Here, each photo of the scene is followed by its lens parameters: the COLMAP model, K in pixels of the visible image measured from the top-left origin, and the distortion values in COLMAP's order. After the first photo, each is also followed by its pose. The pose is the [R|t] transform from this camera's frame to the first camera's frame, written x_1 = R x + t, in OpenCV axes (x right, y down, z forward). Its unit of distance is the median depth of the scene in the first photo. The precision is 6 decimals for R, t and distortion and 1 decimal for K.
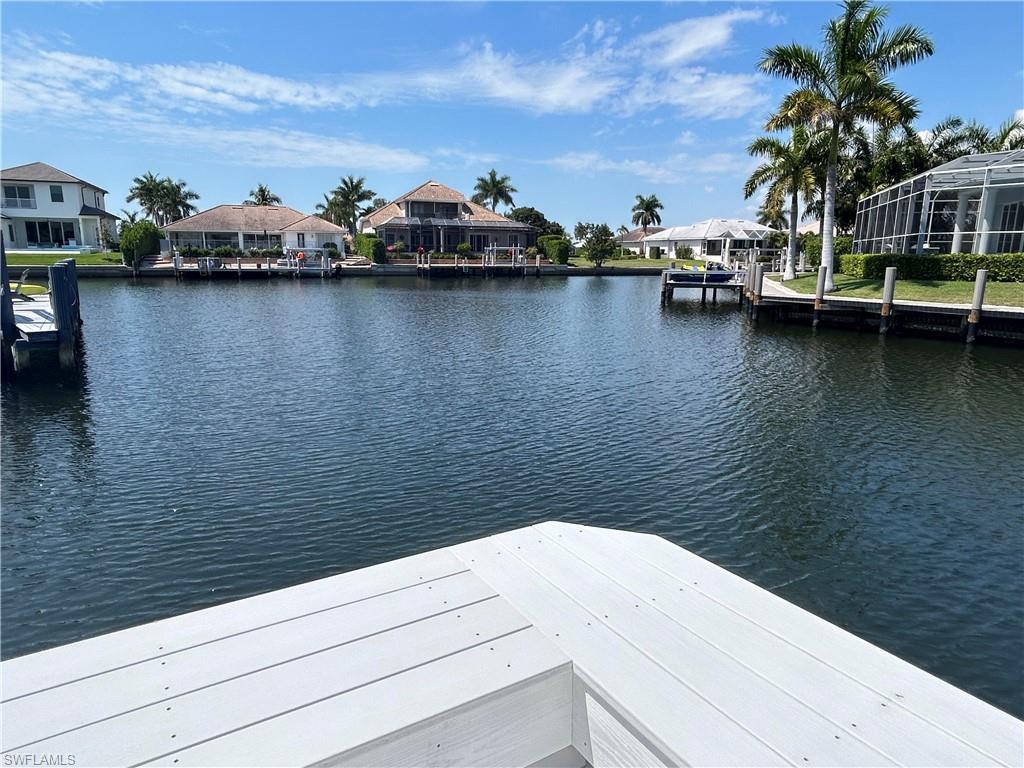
lens RADIAL K [[638.8, 0, 512.0], [0, 638.8, 384.0], [0, 0, 1]] dist [-0.001848, -0.000981]
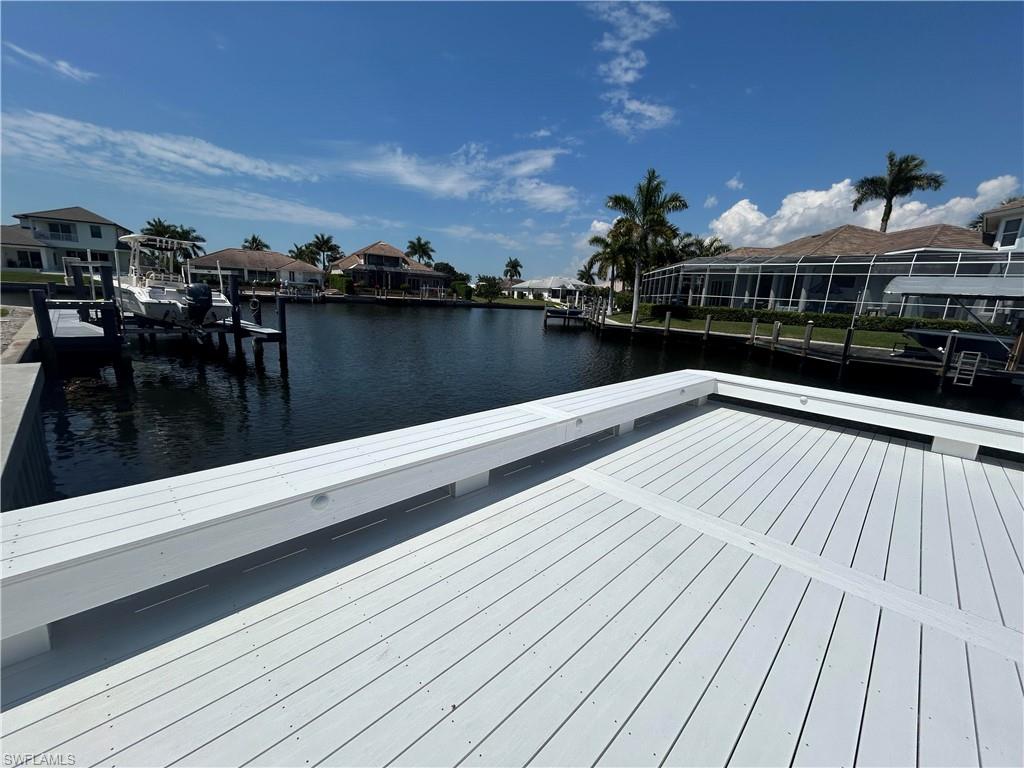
lens RADIAL K [[419.9, 0, 514.7], [0, 419.9, 371.9], [0, 0, 1]] dist [-0.001584, -0.000124]
pose [[0.972159, 0.002555, 0.234307, -0.051006], [0.000562, 0.999912, -0.013234, 0.006078], [-0.234321, 0.012997, 0.972073, -0.044679]]
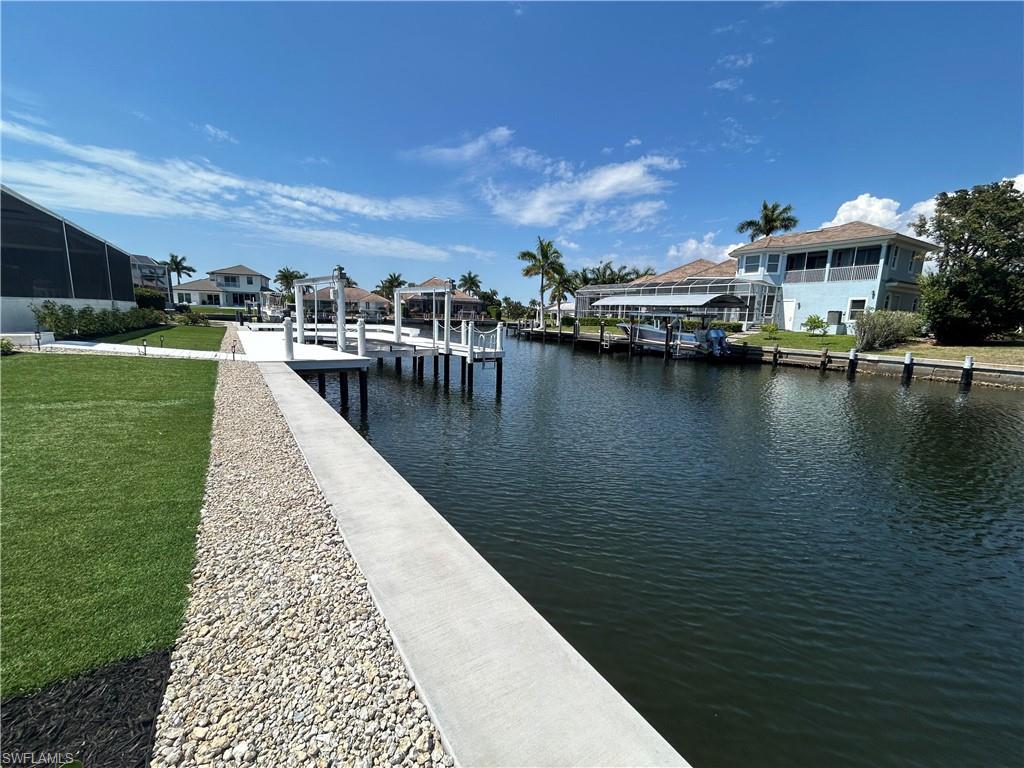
lens RADIAL K [[424.6, 0, 512.0], [0, 424.6, 384.0], [0, 0, 1]] dist [0.000702, -0.000041]
pose [[0.999604, 0.020518, 0.019270, 0.092083], [-0.019720, 0.998976, -0.040714, 0.059761], [-0.020085, 0.040317, 0.998985, -0.297330]]
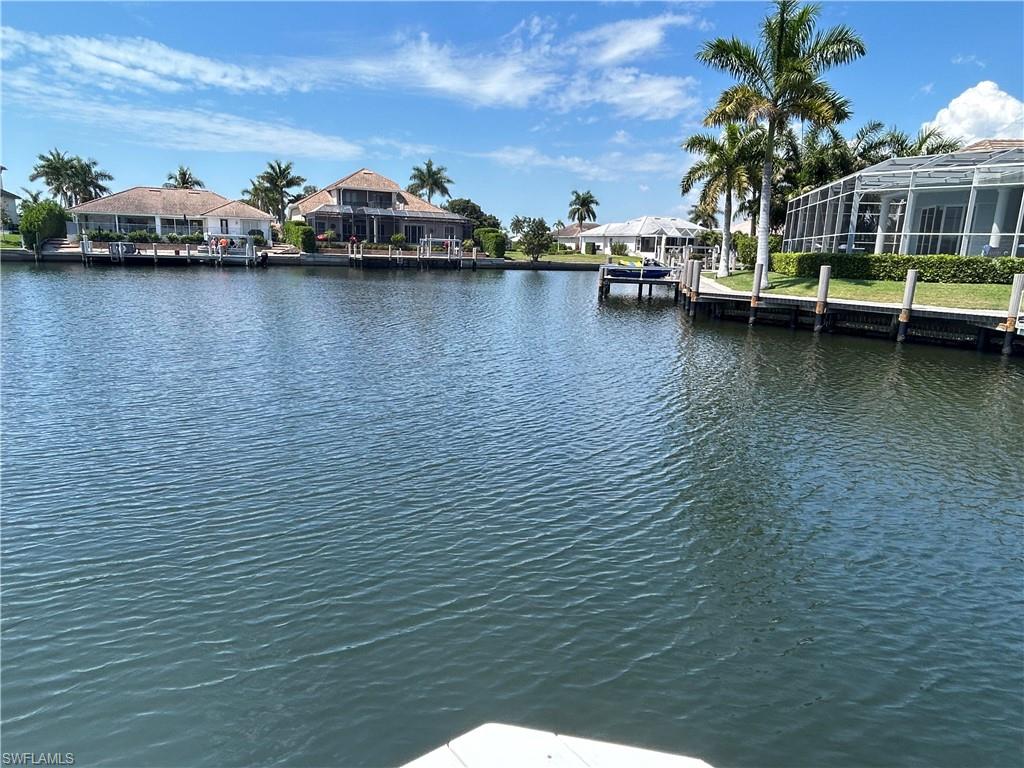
lens RADIAL K [[636.8, 0, 512.0], [0, 636.8, 384.0], [0, 0, 1]] dist [-0.005912, 0.003880]
pose [[0.995033, 0.001456, 0.099538, 0.000923], [-0.002460, 0.999947, 0.009957, -0.001436], [-0.099518, -0.010152, 0.994984, 0.013702]]
